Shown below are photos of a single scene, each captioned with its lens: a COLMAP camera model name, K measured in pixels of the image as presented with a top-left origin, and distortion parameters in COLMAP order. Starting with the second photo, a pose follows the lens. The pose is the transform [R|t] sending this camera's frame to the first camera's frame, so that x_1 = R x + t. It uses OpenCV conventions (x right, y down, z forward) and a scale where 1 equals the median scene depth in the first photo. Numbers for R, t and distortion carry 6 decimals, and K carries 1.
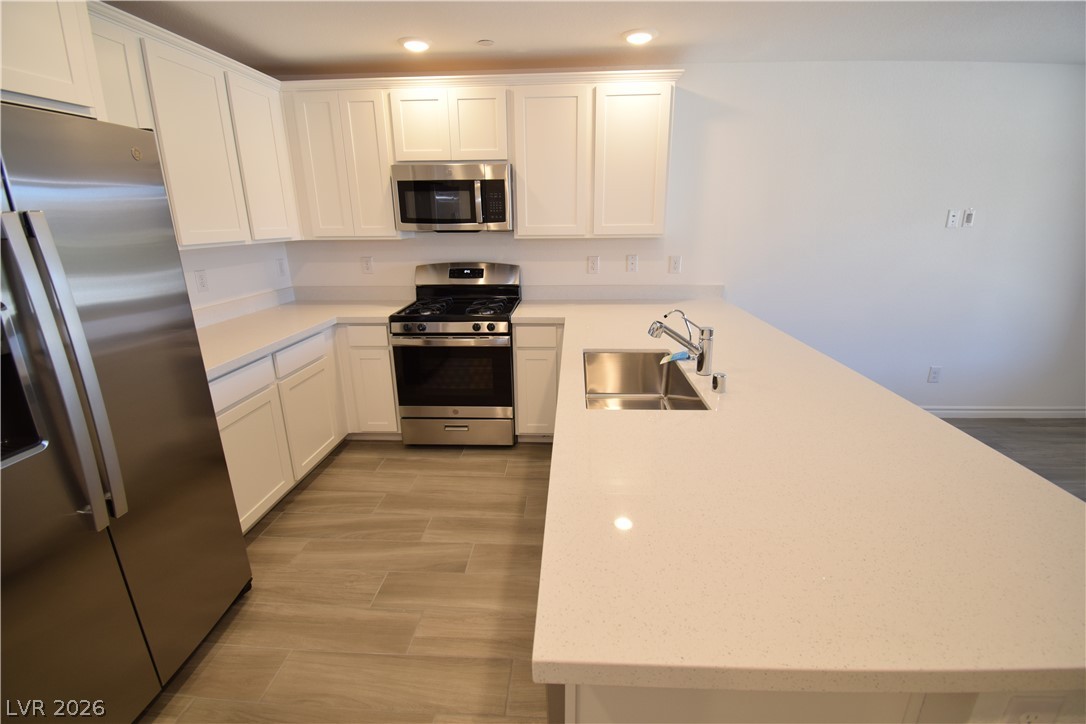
lens RADIAL K [[485.2, 0, 547.6], [0, 485.2, 357.7], [0, 0, 1]] dist [0.009951, -0.018611]
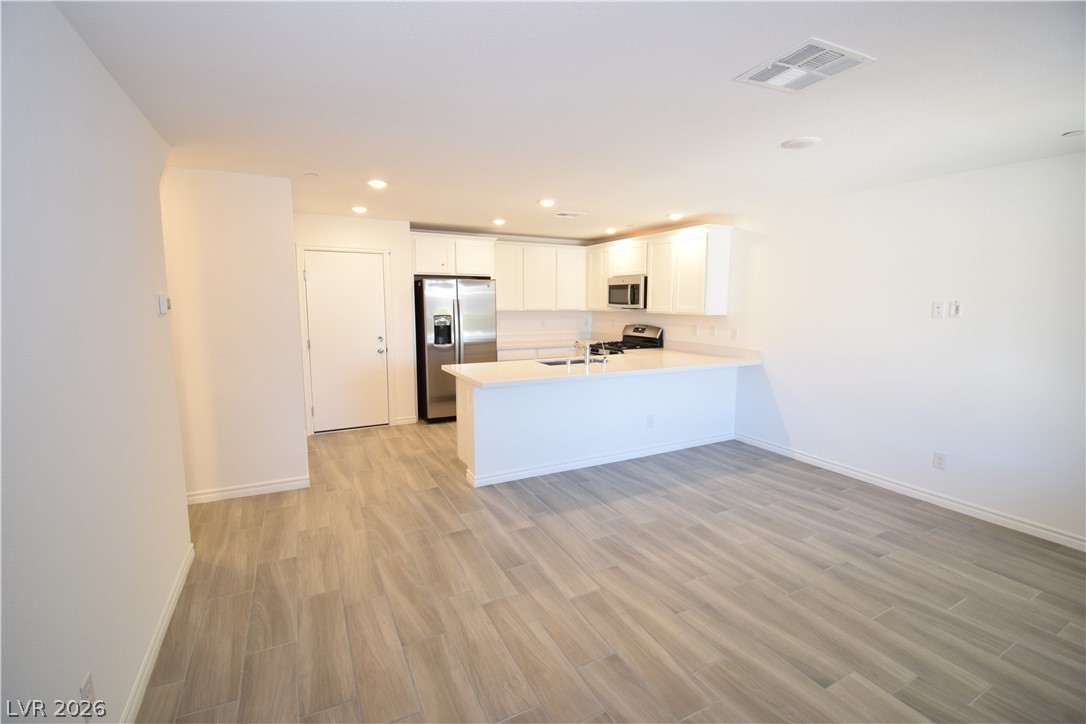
lens RADIAL K [[485.2, 0, 547.6], [0, 485.2, 357.7], [0, 0, 1]] dist [0.009951, -0.018611]
pose [[0.503372, 0.115231, -0.856352, 1.342159], [-0.249219, 0.968312, -0.016197, 0.052978], [0.827349, 0.221572, 0.516139, -0.265362]]
